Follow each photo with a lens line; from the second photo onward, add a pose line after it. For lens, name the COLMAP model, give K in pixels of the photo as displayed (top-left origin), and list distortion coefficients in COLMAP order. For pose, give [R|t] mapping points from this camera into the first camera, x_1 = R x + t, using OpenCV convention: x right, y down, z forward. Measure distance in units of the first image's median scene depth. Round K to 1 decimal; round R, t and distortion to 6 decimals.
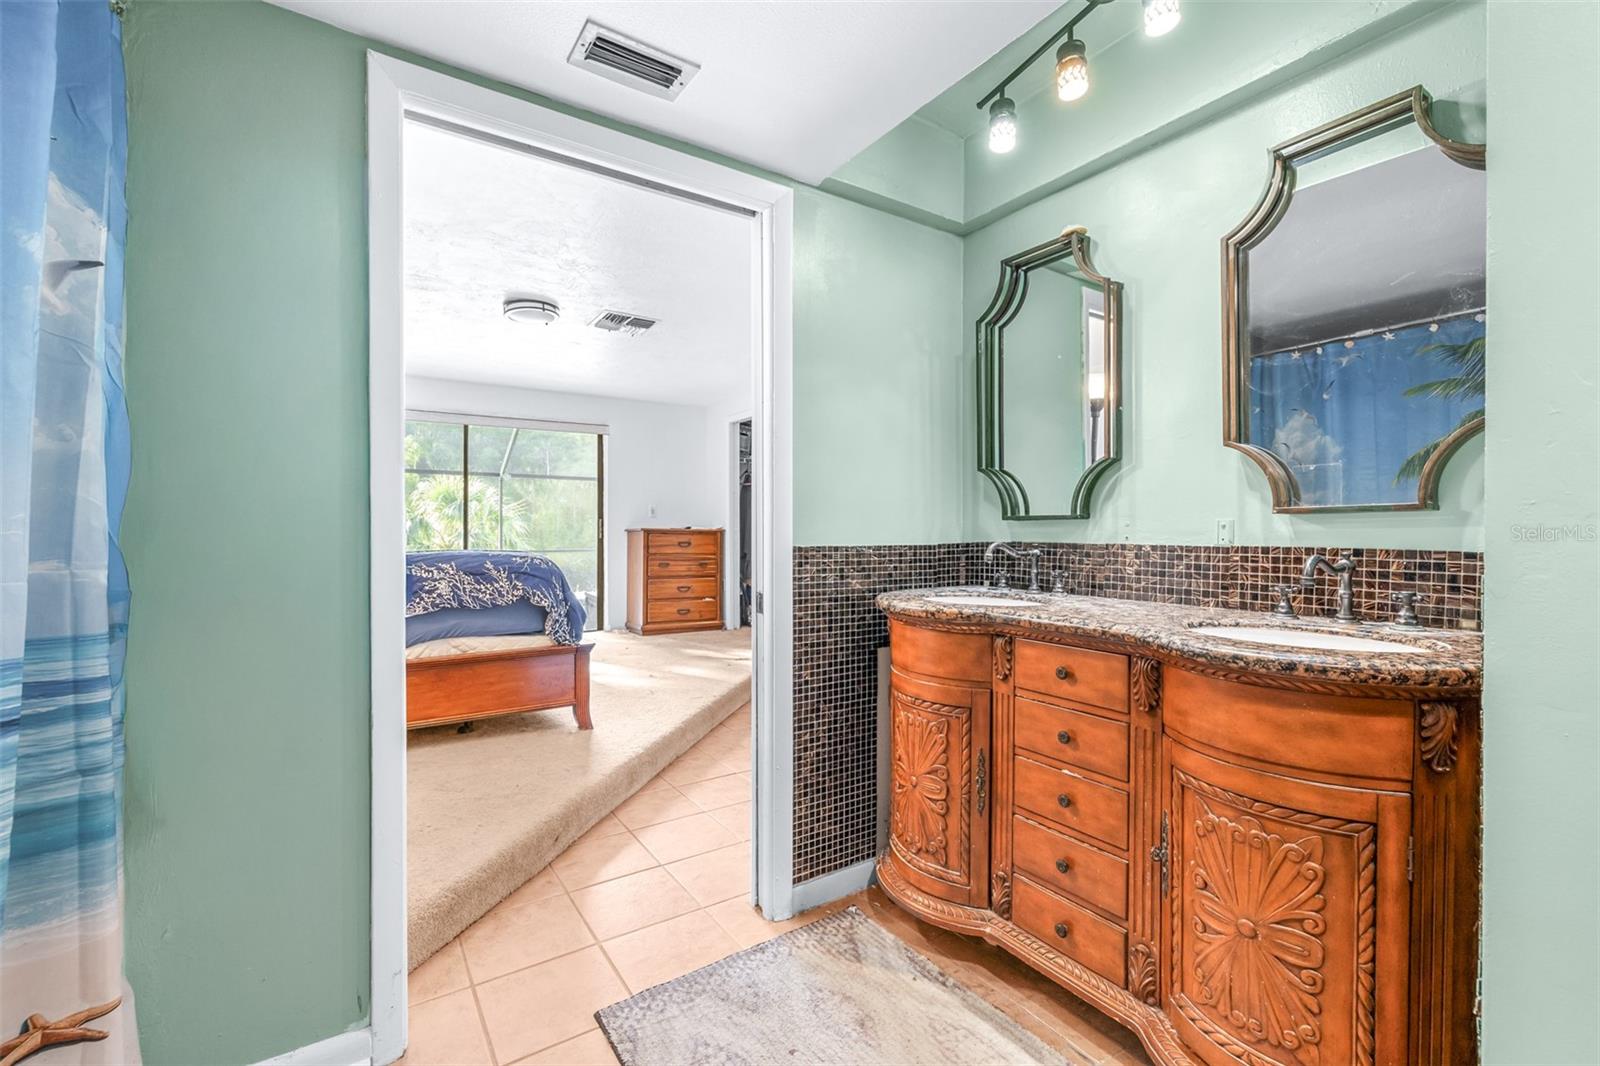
lens RADIAL K [[691.5, 0, 807.3], [0, 691.5, 527.2], [0, 0, 1]] dist [-0.000767, 0.000100]
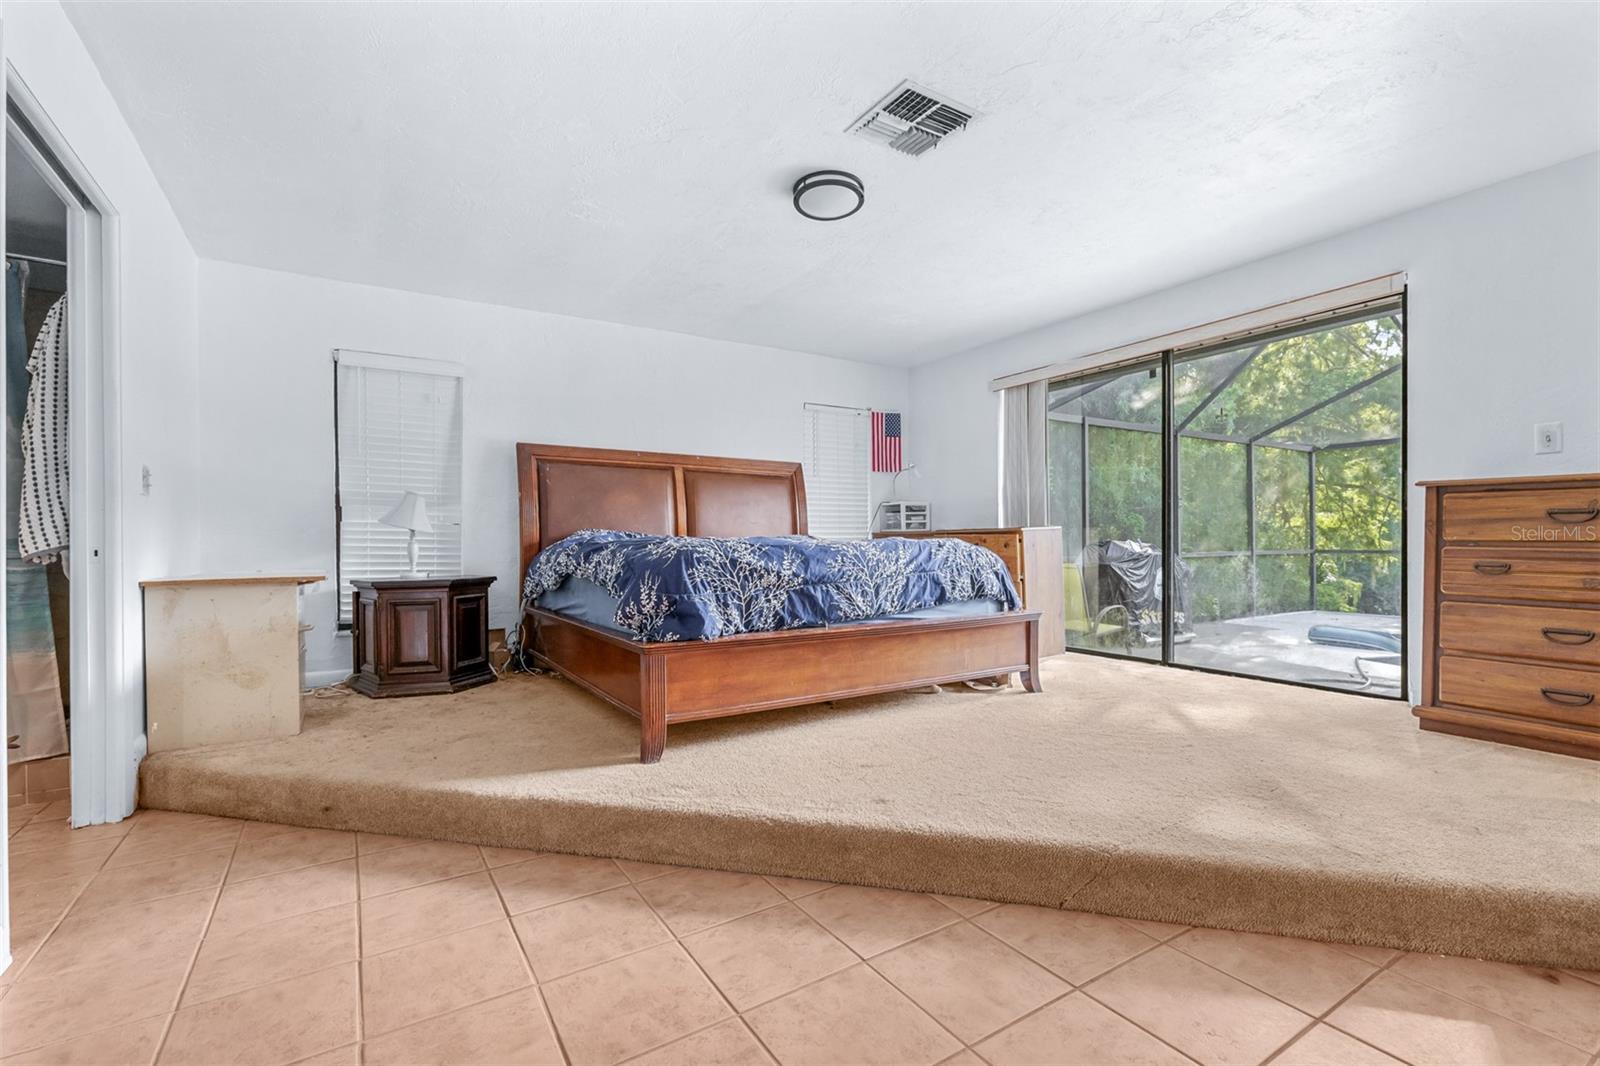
lens RADIAL K [[698.1, 0, 801.9], [0, 698.1, 540.4], [0, 0, 1]] dist [0.002200, 0.000365]
pose [[-0.033022, -0.008271, -0.999420, 0.210682], [0.015174, 0.999846, -0.008776, 0.035034], [0.999339, -0.015455, -0.032891, 0.606528]]
